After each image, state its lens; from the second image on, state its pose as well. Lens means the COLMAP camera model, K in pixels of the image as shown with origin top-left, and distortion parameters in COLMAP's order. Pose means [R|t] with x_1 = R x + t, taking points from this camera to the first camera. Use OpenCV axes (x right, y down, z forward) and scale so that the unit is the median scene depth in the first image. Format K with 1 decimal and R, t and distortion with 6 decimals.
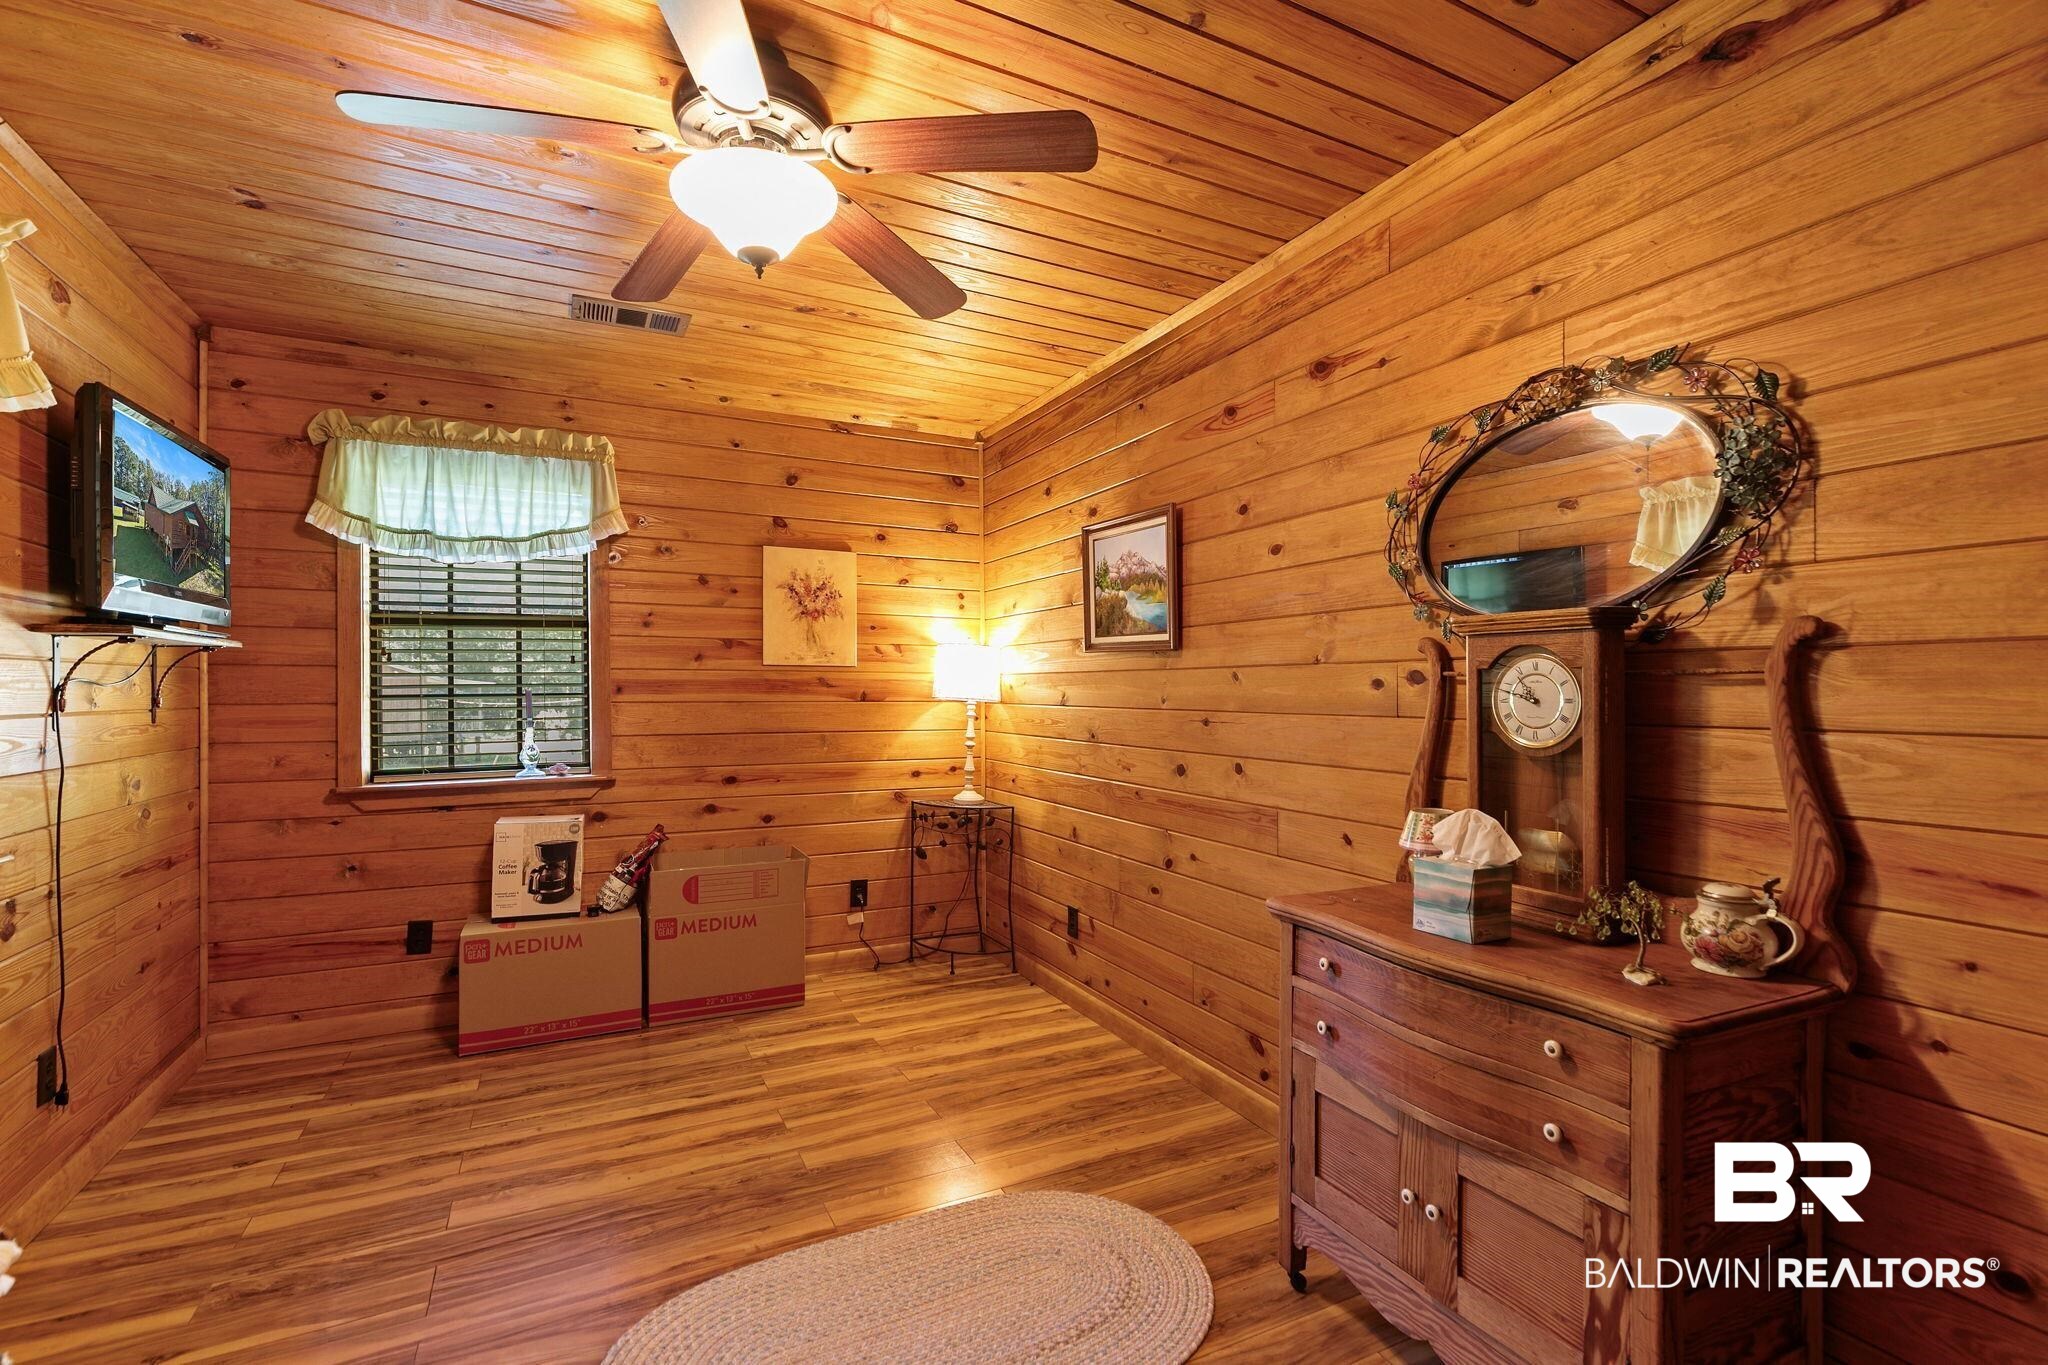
lens RADIAL K [[908.7, 0, 1017.4], [0, 908.7, 693.7], [0, 0, 1]] dist [0.009015, 0.012709]
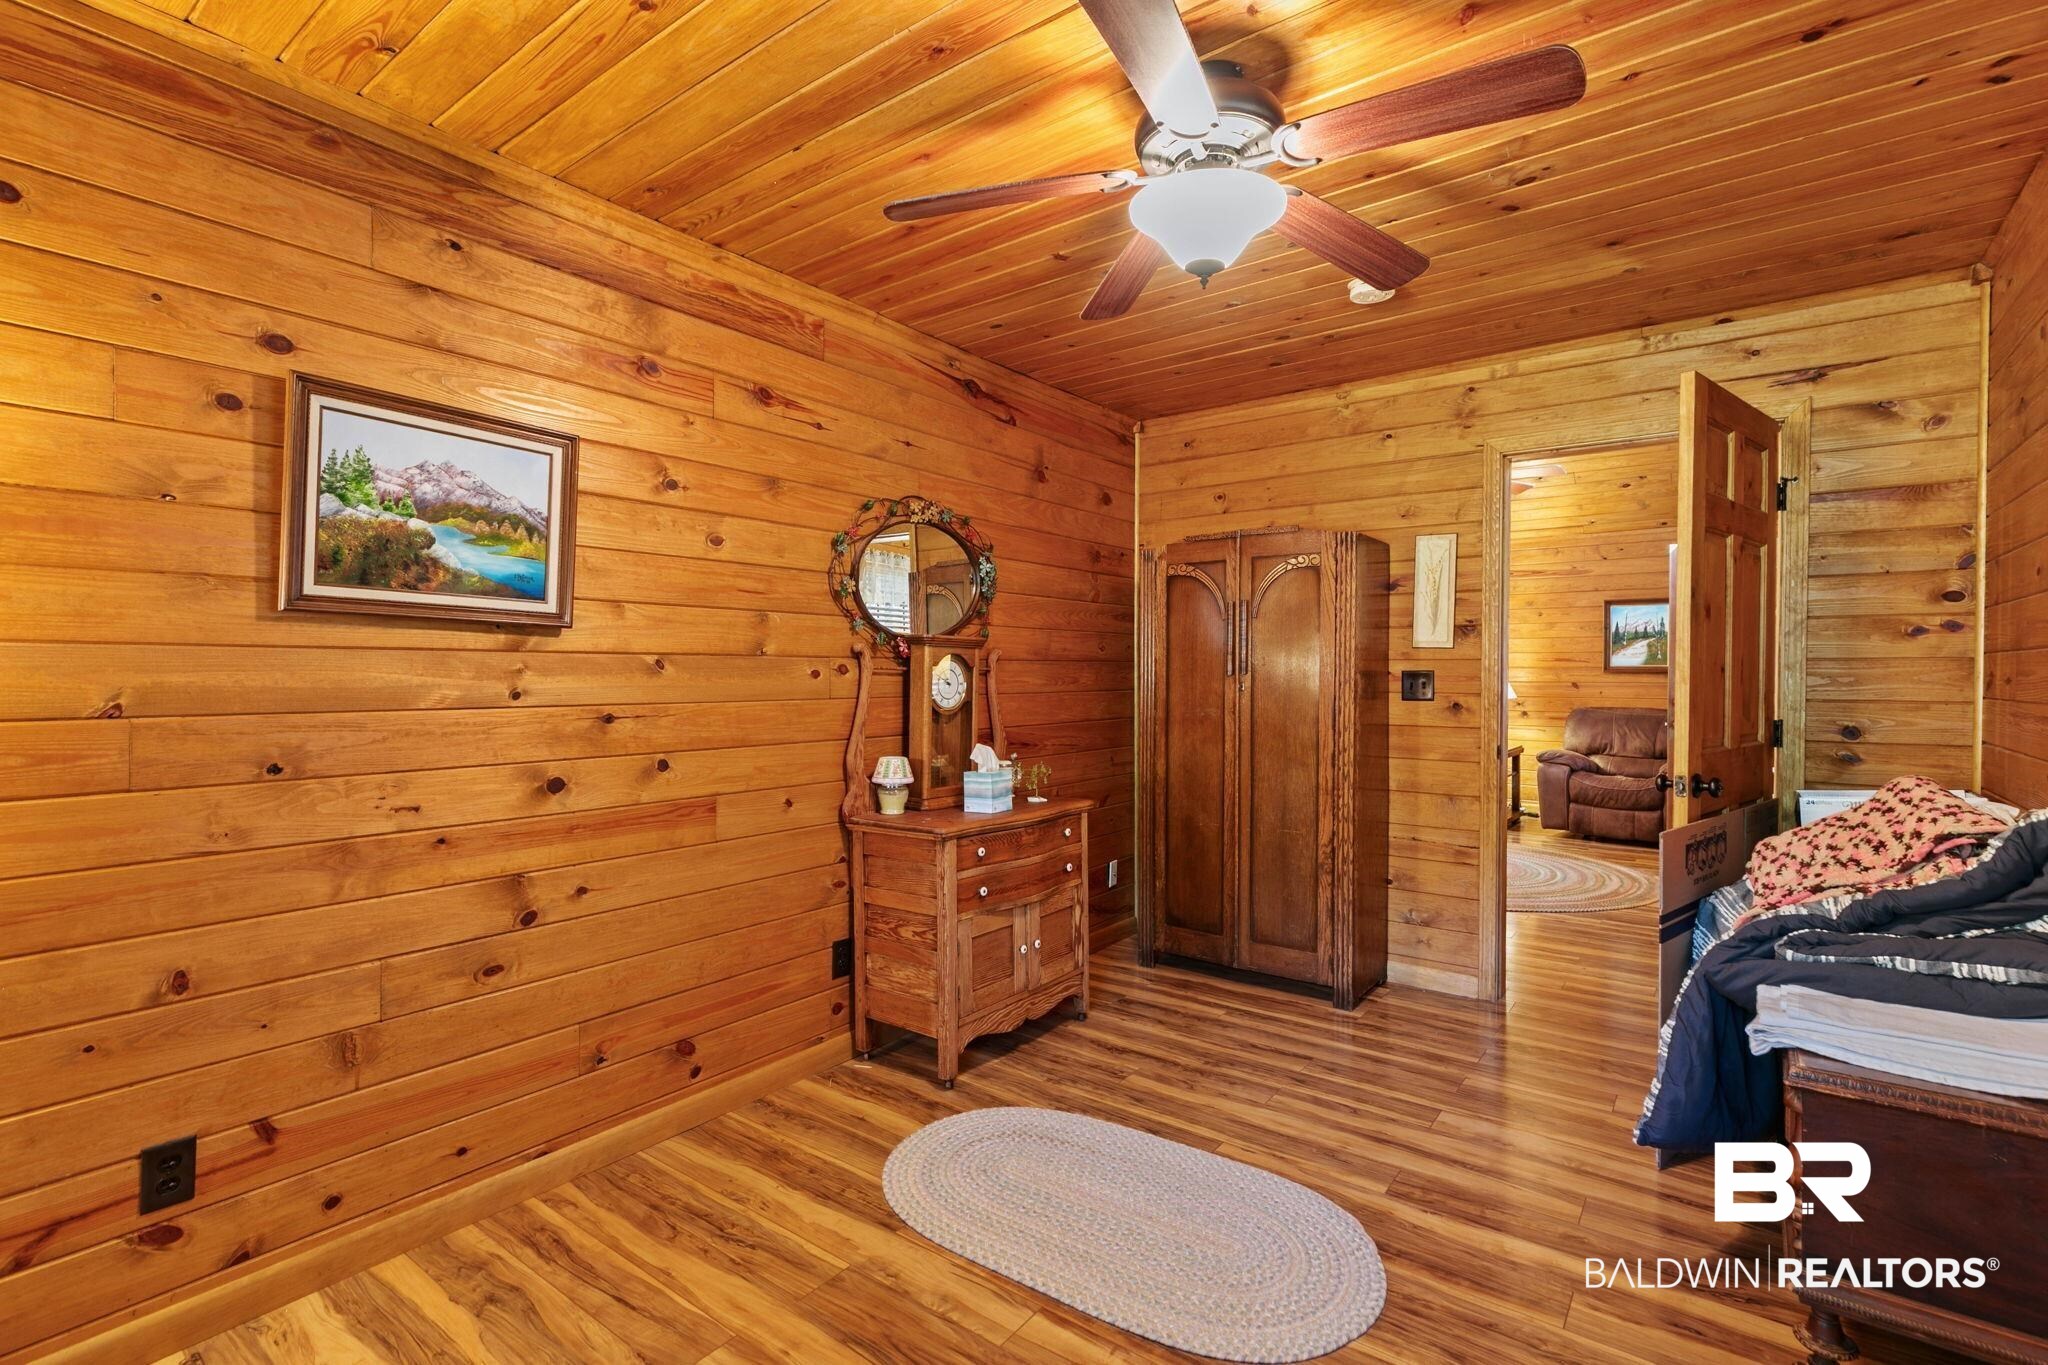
lens RADIAL K [[938.3, 0, 1026.4], [0, 938.3, 683.6], [0, 0, 1]] dist [0.014188, -0.000879]
pose [[-0.436786, -0.008157, 0.899529, -0.673511], [0.003783, 0.999933, 0.010904, -0.007697], [-0.899558, 0.008166, -0.436726, 0.952892]]
